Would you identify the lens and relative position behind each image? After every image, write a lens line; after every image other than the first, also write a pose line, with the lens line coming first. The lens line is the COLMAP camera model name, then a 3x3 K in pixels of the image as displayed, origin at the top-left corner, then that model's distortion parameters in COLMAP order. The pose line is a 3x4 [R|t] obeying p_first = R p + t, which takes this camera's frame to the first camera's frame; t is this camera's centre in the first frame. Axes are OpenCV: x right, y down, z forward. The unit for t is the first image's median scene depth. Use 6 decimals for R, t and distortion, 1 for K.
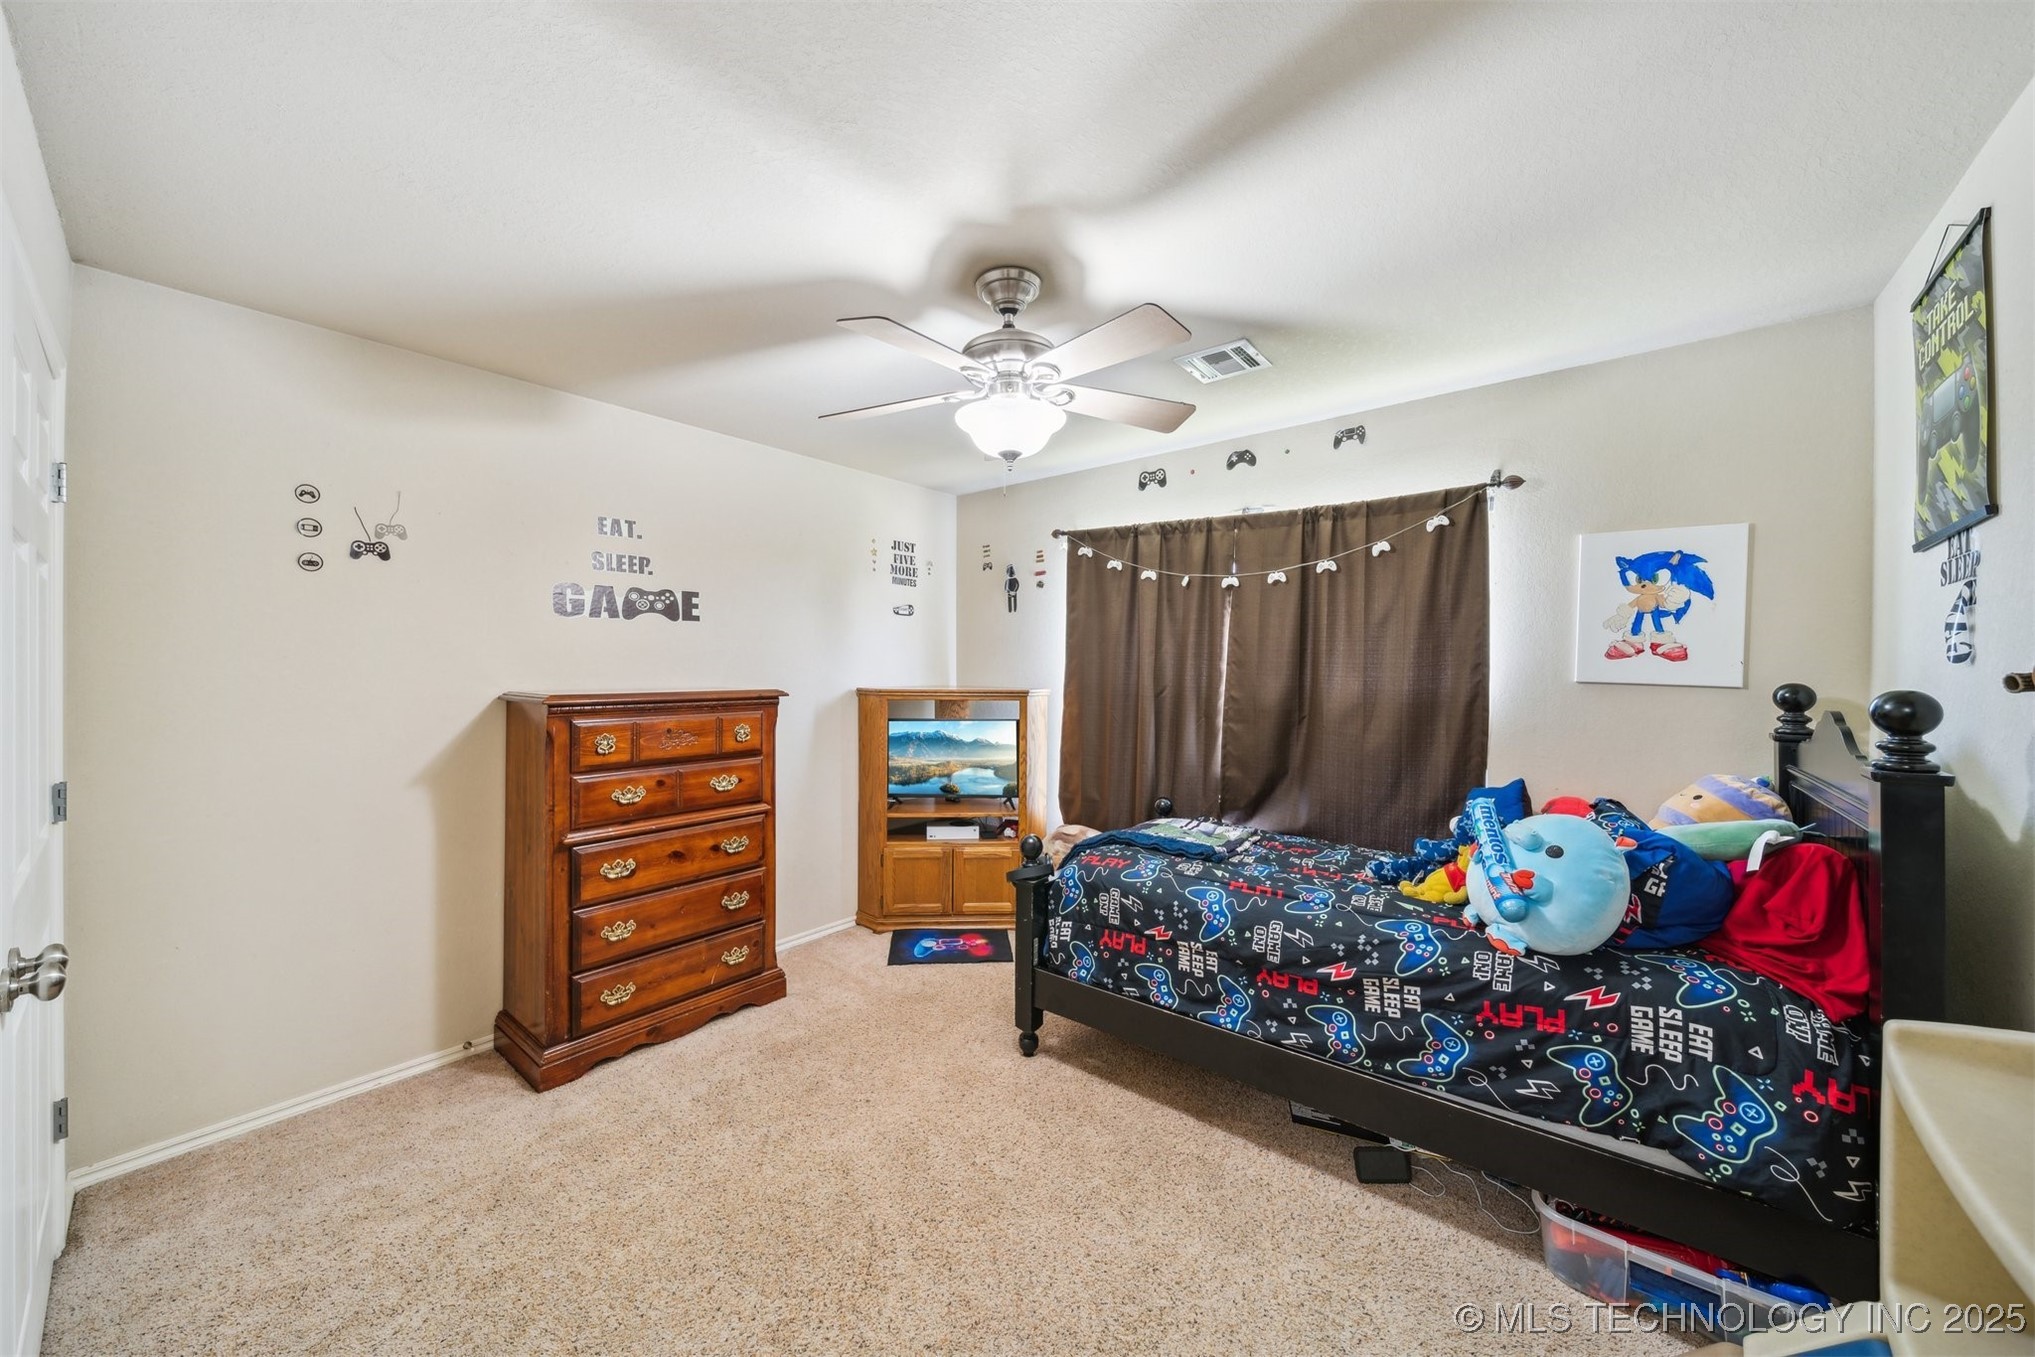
lens RADIAL K [[715.2, 0, 1005.9], [0, 715.2, 667.4], [0, 0, 1]] dist [0.000041, -0.000084]
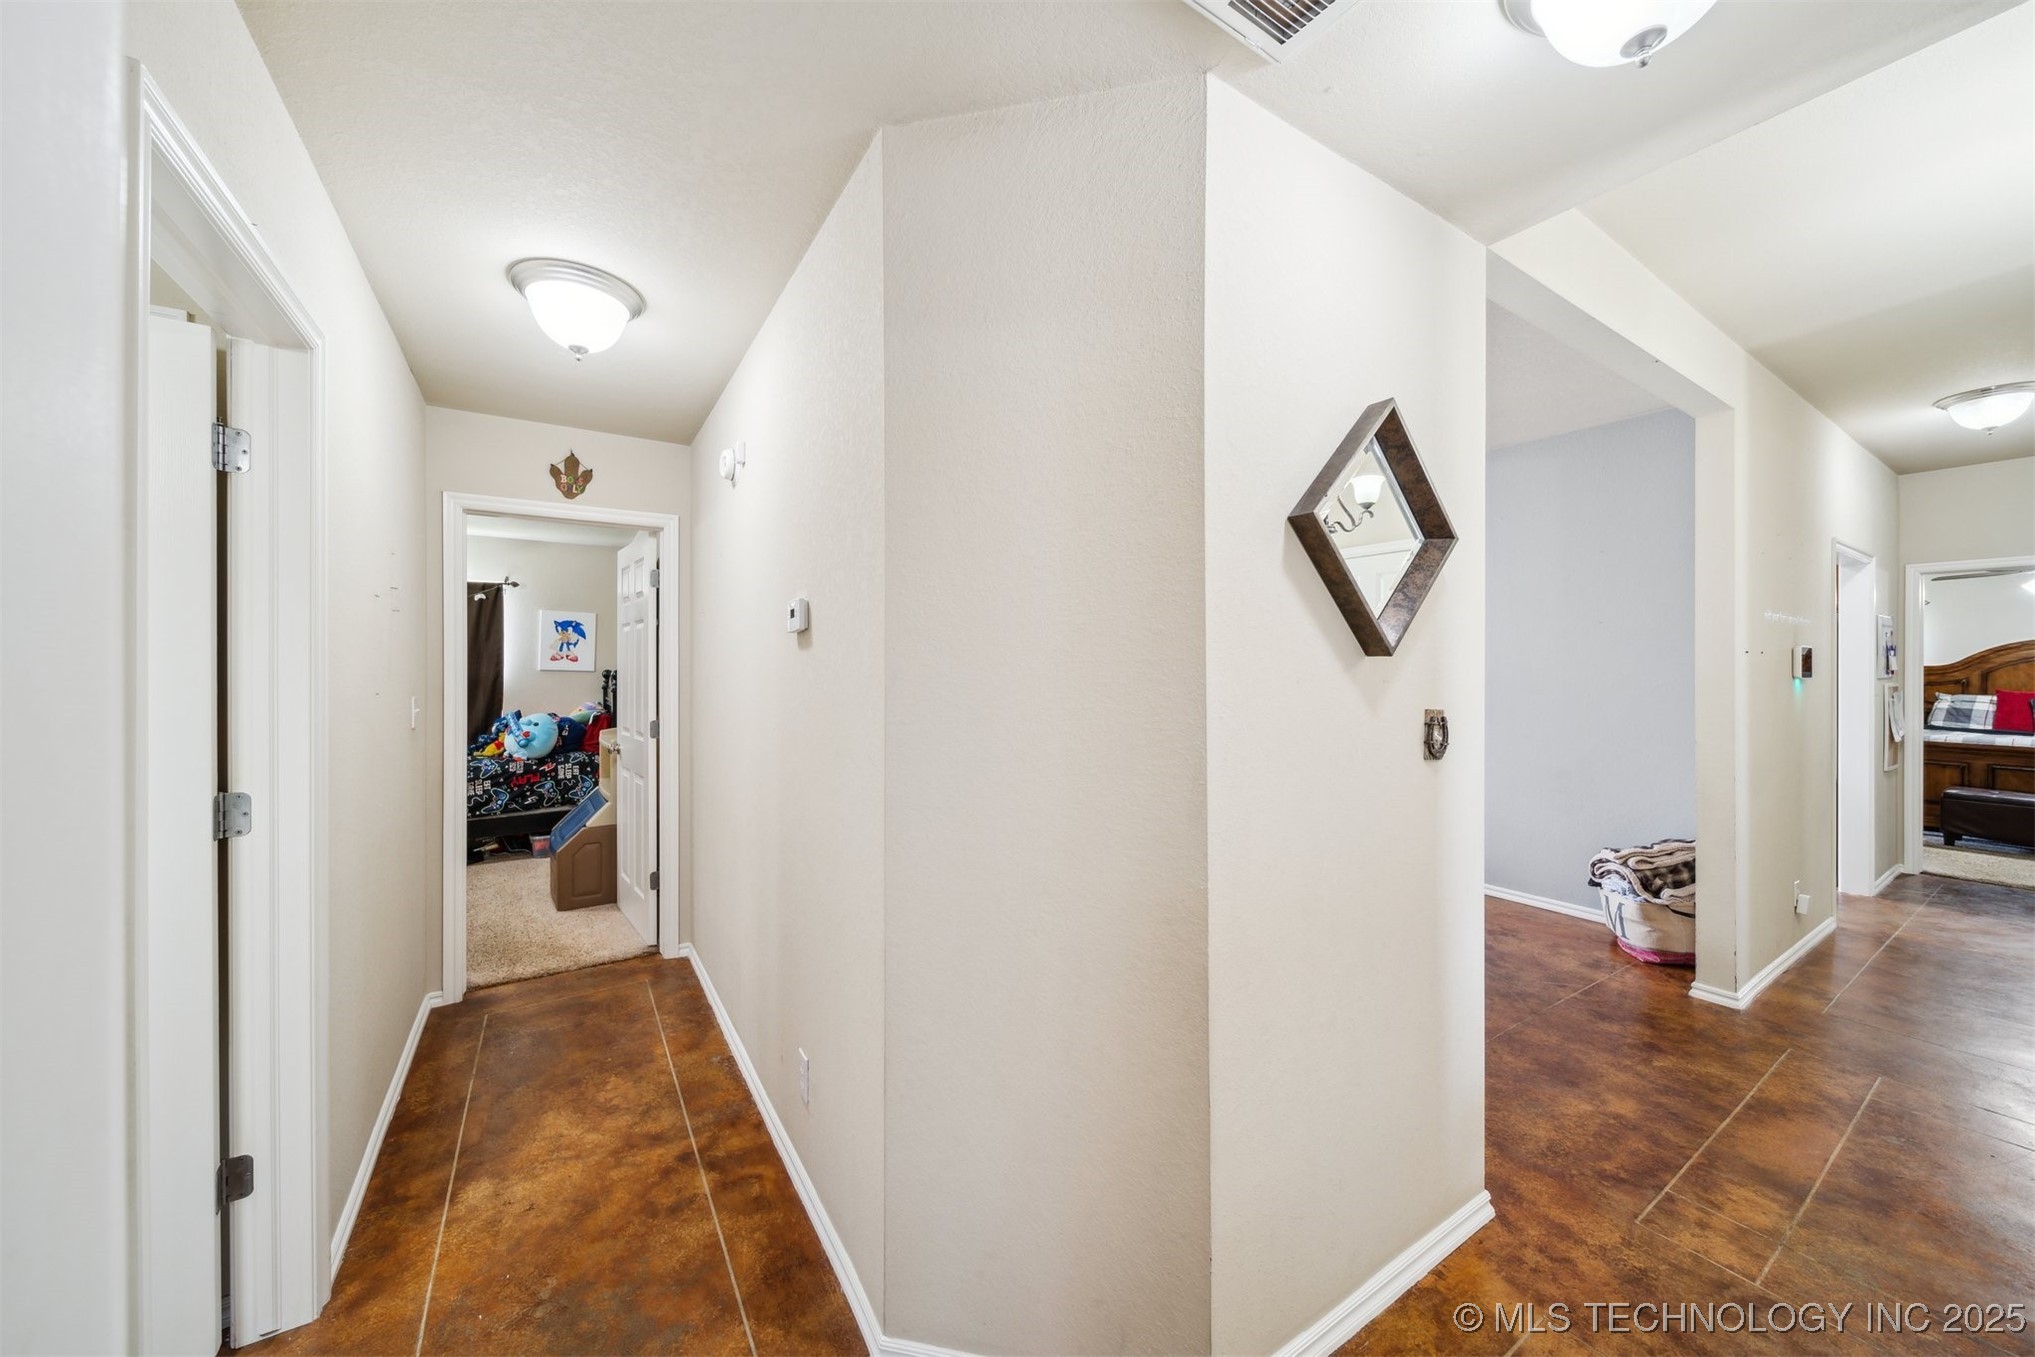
lens RADIAL K [[715.2, 0, 1003.0], [0, 715.2, 664.6], [0, 0, 1]] dist [0.000041, -0.000084]
pose [[0.302248, -0.002417, 0.953226, -1.484516], [0.002397, 0.999996, 0.001776, 0.001789], [-0.953226, 0.001748, 0.302252, -1.759372]]
